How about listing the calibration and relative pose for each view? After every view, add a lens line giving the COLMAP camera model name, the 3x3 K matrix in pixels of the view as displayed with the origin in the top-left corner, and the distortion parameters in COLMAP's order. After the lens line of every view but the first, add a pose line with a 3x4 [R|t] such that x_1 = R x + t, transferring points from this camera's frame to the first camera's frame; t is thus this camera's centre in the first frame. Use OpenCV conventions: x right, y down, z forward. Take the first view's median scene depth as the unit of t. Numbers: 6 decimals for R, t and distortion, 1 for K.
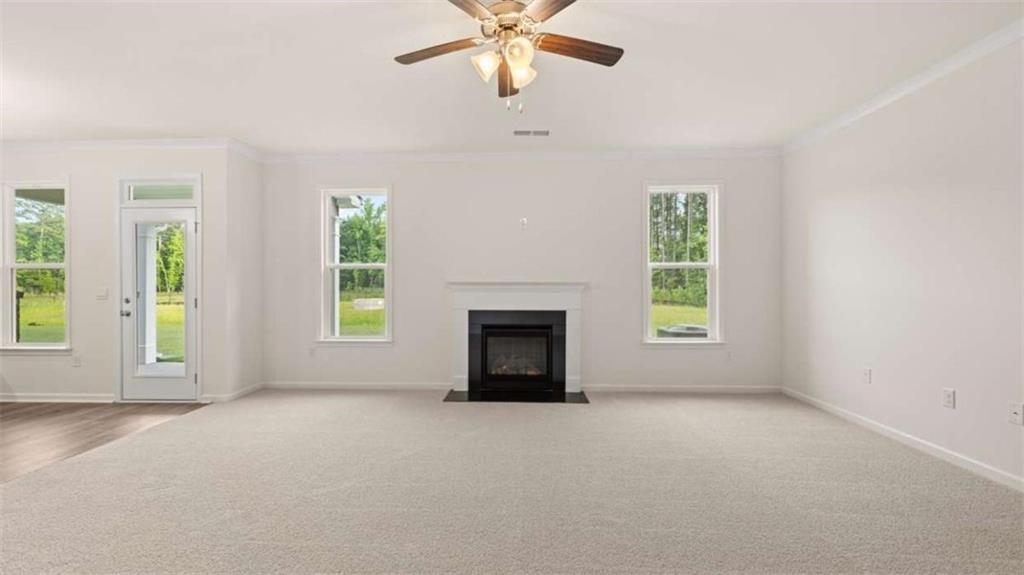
lens RADIAL K [[427.5, 0, 503.5], [0, 427.5, 289.2], [0, 0, 1]] dist [0.000667, -0.000280]
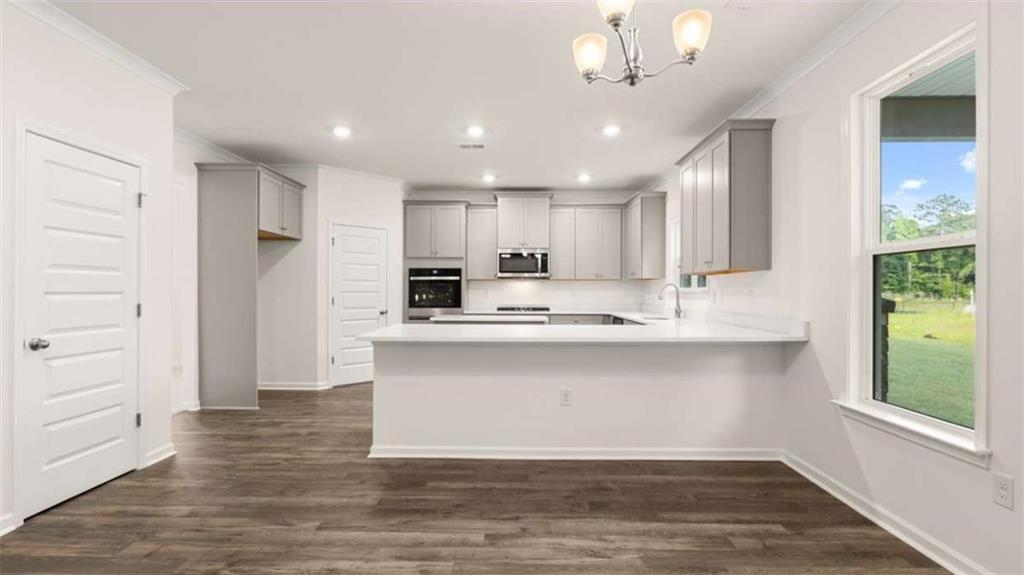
lens RADIAL K [[501.1, 0, 502.8], [0, 501.1, 290.5], [0, 0, 1]] dist [0.001043, -0.000069]
pose [[0.028538, -0.000111, -0.999593, -0.062357], [-0.007748, 0.999970, -0.000332, -0.000248], [0.999563, 0.007754, 0.028537, 0.059807]]
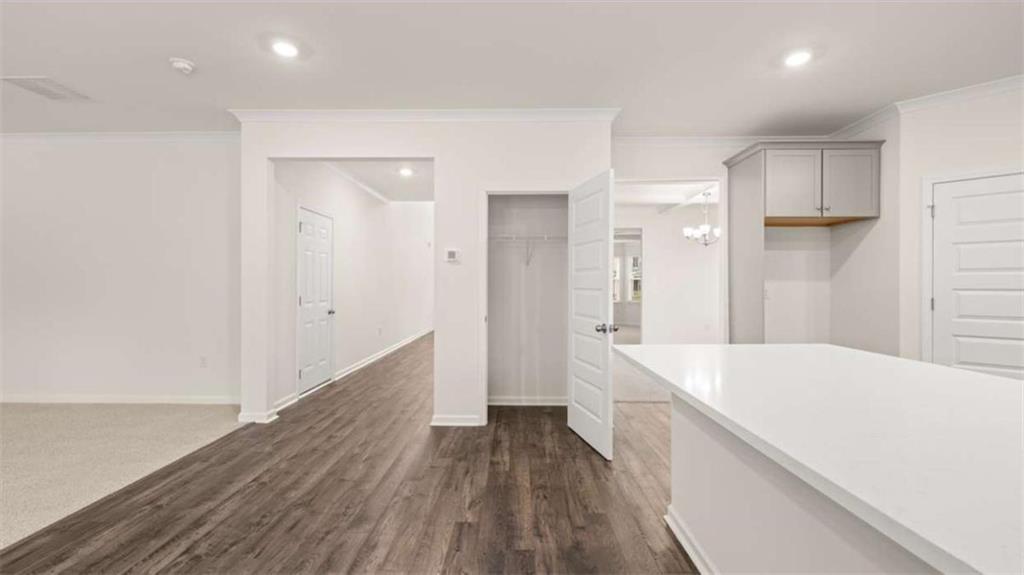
lens RADIAL K [[427.5, 0, 514.6], [0, 427.5, 289.4], [0, 0, 1]] dist [0.000667, -0.000280]
pose [[-0.999250, -0.002901, -0.038618, -0.131811], [-0.003174, 0.999970, 0.007004, 0.000194], [0.038596, 0.007121, -0.999230, 0.092689]]
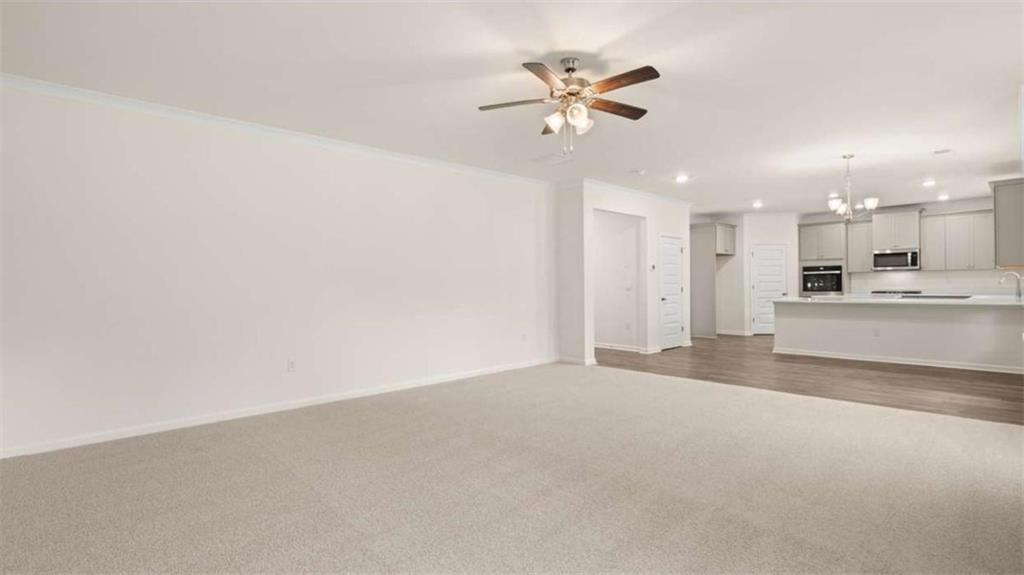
lens RADIAL K [[501.1, 0, 511.1], [0, 501.1, 283.2], [0, 0, 1]] dist [0.001043, -0.000069]
pose [[-0.674757, 0.005779, -0.738017, 0.076946], [0.008452, 0.999964, 0.000103, -0.000047], [0.737991, -0.006168, -0.674782, 0.100364]]
